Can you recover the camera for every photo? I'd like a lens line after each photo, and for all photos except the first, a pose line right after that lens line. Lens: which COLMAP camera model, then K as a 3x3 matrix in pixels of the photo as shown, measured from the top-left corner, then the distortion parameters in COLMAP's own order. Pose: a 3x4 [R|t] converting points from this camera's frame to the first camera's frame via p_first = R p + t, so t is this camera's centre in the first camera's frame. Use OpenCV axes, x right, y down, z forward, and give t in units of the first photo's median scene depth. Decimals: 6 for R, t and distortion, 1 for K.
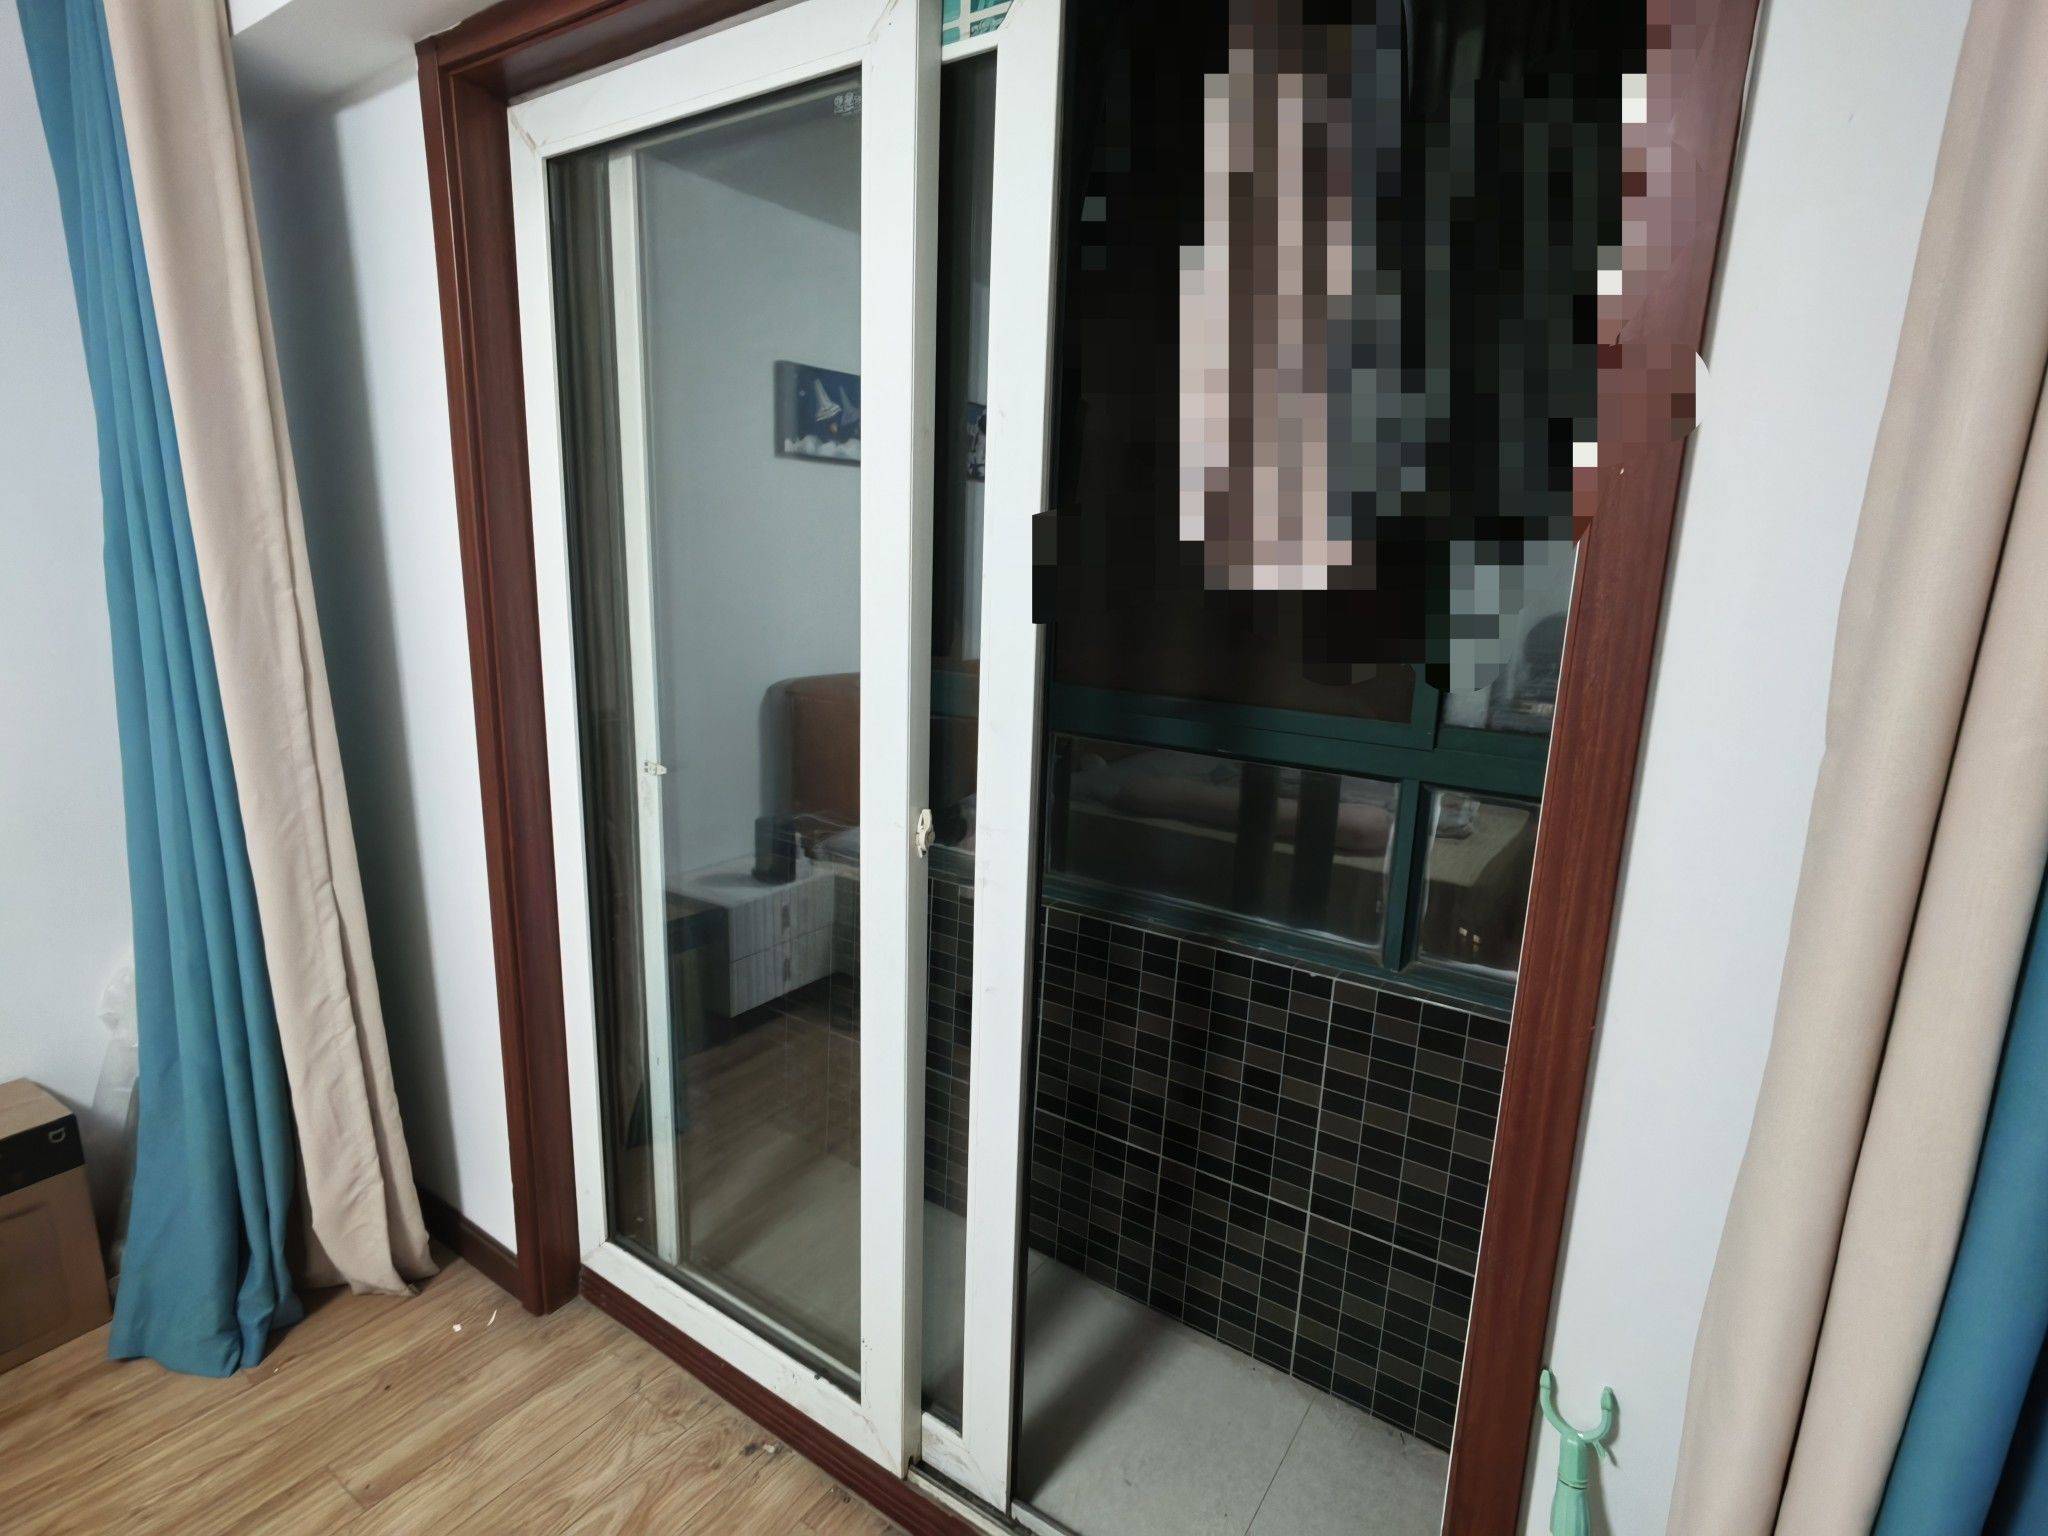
lens RADIAL K [[1030.1, 0, 1023.8], [0, 1030.1, 768.7], [0, 0, 1]] dist [0.007795, 0.001923]
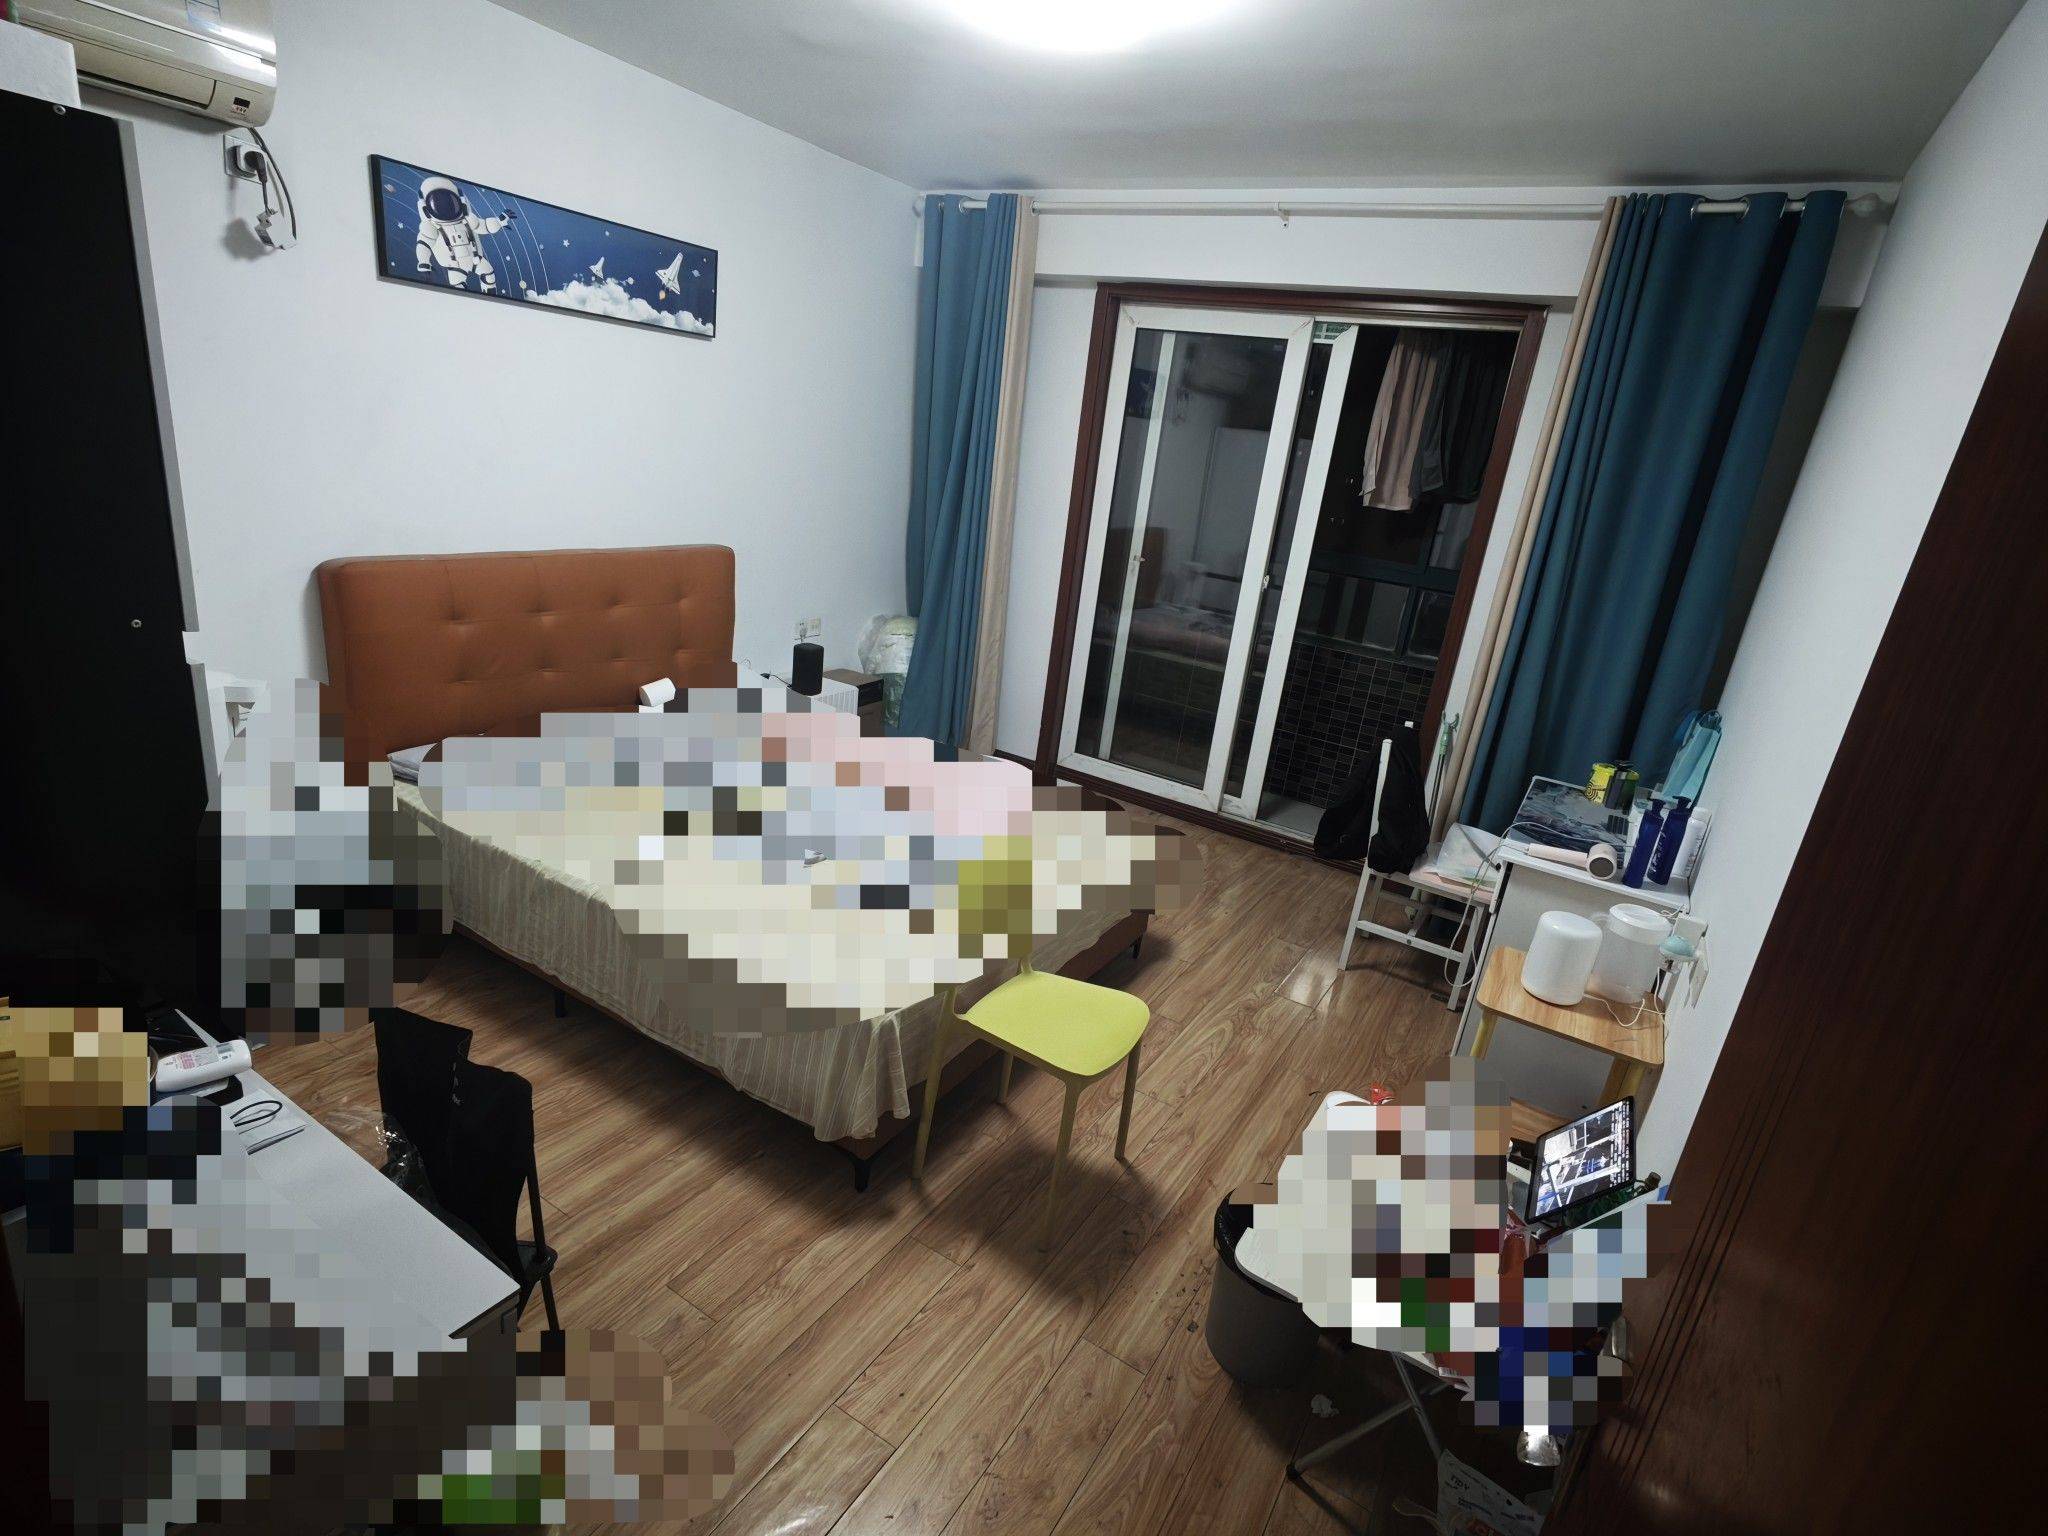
lens RADIAL K [[1030.1, 0, 1021.5], [0, 1030.1, 770.9], [0, 0, 1]] dist [0.007795, 0.001923]
pose [[0.995483, 0.067224, 0.067043, -0.870762], [-0.073989, 0.991806, 0.104144, 0.317944], [-0.059493, -0.108634, 0.992300, -1.832476]]
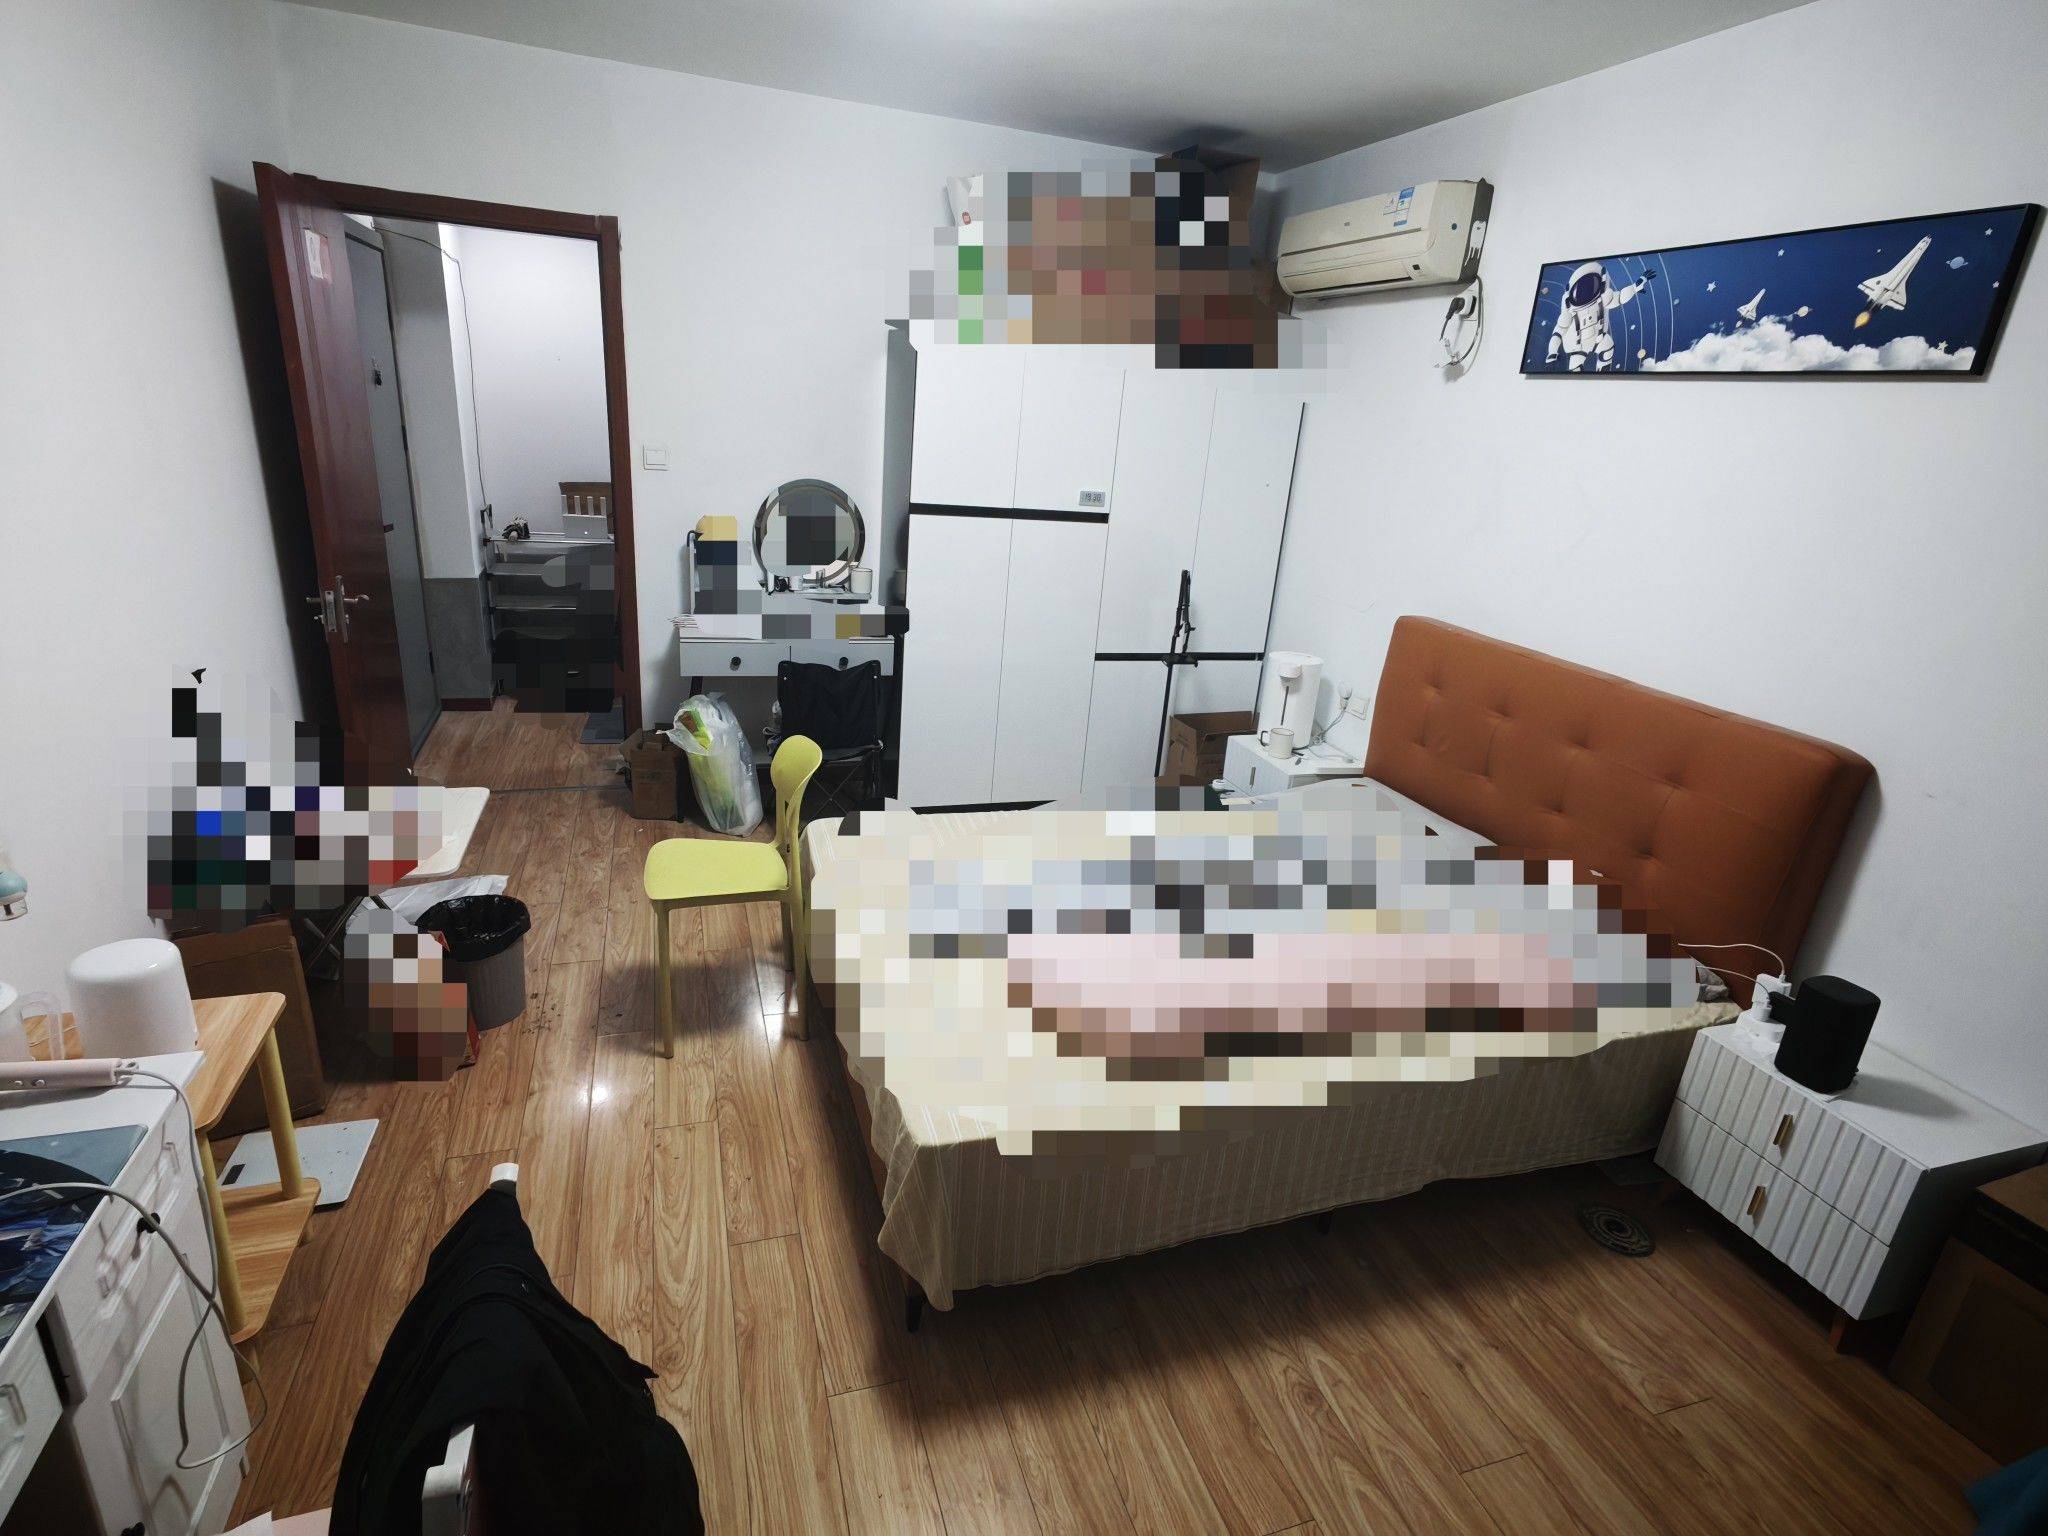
lens RADIAL K [[1030.1, 0, 1024.0], [0, 1030.1, 762.4], [0, 0, 1]] dist [0.007795, 0.001923]
pose [[-0.603065, 0.187367, -0.775375, 0.878470], [-0.261910, 0.871626, 0.414333, -0.458876], [0.753469, 0.452948, -0.476574, 1.976116]]
